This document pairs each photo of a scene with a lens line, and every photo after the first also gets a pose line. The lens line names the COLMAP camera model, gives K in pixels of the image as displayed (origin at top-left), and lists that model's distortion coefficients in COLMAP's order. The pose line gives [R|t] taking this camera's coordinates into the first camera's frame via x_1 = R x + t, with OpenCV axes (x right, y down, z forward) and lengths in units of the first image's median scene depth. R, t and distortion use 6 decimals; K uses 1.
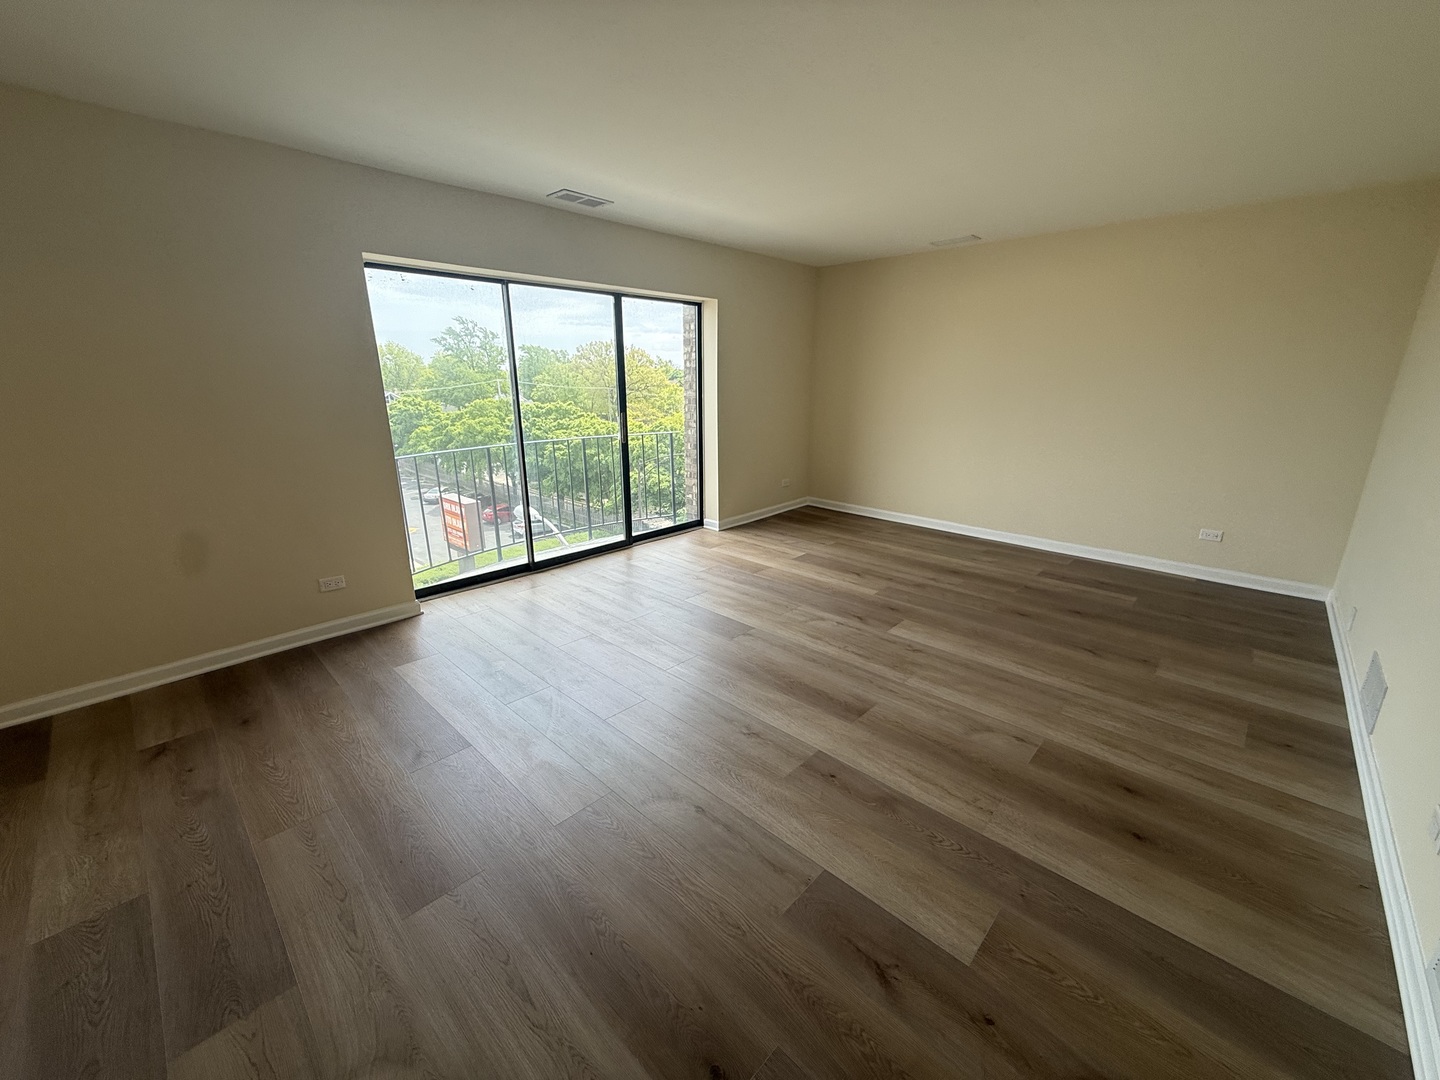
lens RADIAL K [[573.9, 0, 716.0], [0, 573.9, 538.7], [0, 0, 1]] dist [-0.000956, -0.000134]
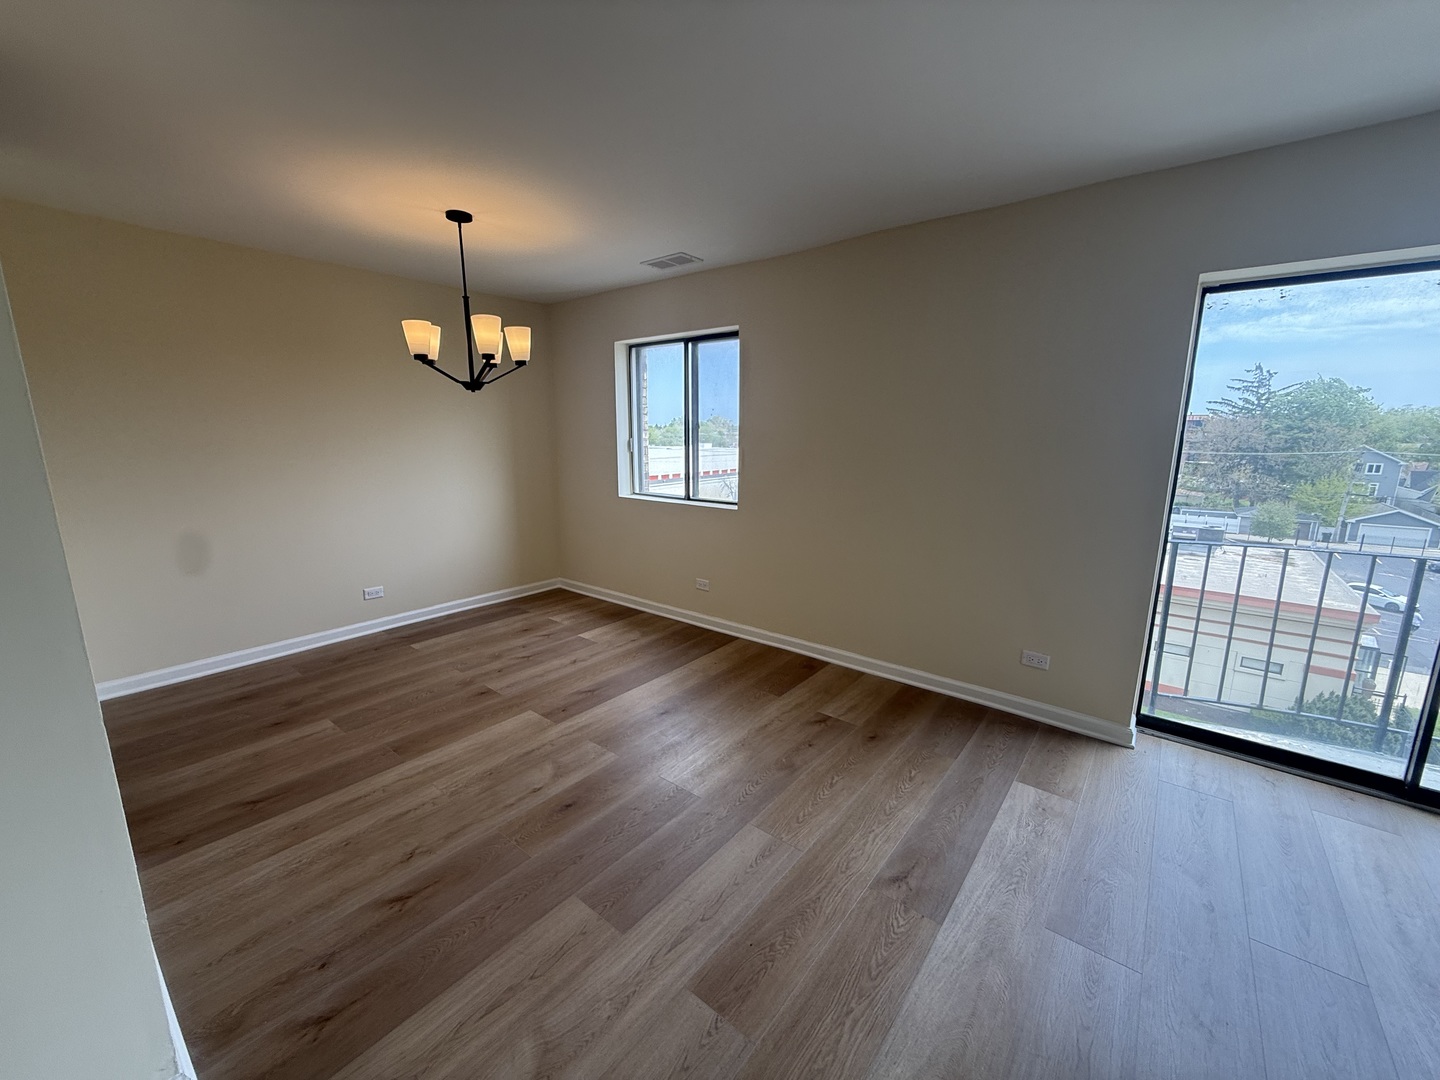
lens RADIAL K [[573.9, 0, 716.0], [0, 573.9, 538.7], [0, 0, 1]] dist [-0.000956, -0.000134]
pose [[0.090424, 0.193835, -0.976858, 0.128370], [-0.277353, 0.946972, 0.162231, -0.111294], [0.956503, 0.256265, 0.139390, 0.357710]]
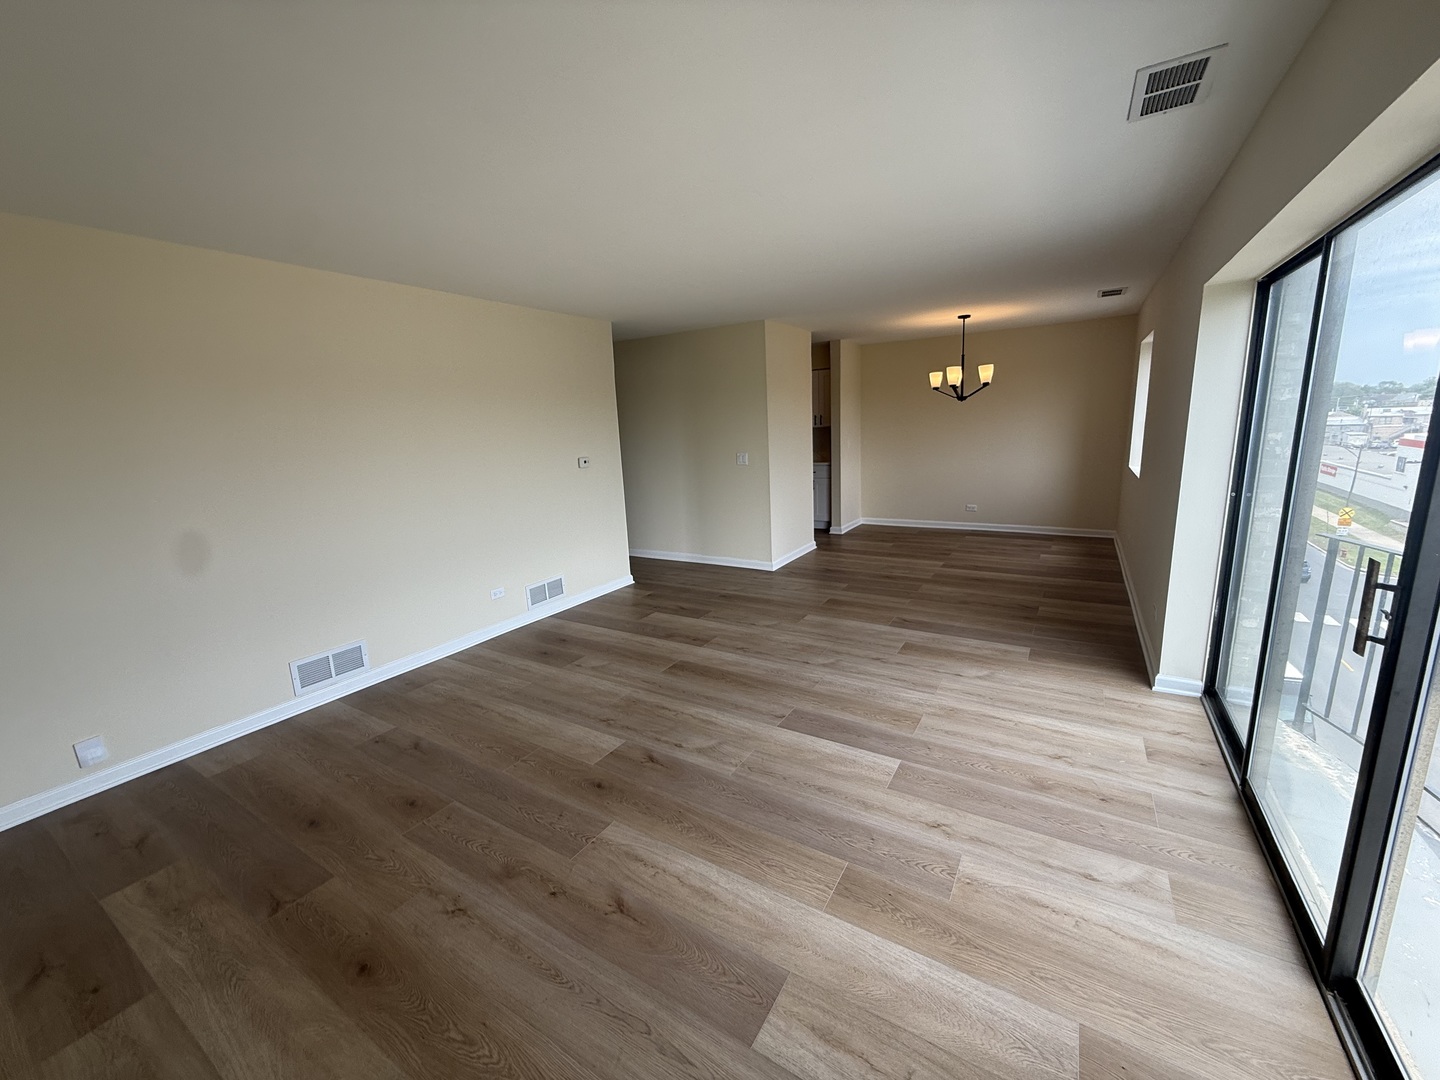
lens RADIAL K [[573.9, 0, 716.0], [0, 573.9, 538.7], [0, 0, 1]] dist [-0.000956, -0.000134]
pose [[-0.977647, 0.084578, -0.192490, 0.323441], [-0.012505, 0.890510, 0.454792, -0.526395], [0.209879, 0.447034, -0.869547, 1.734549]]
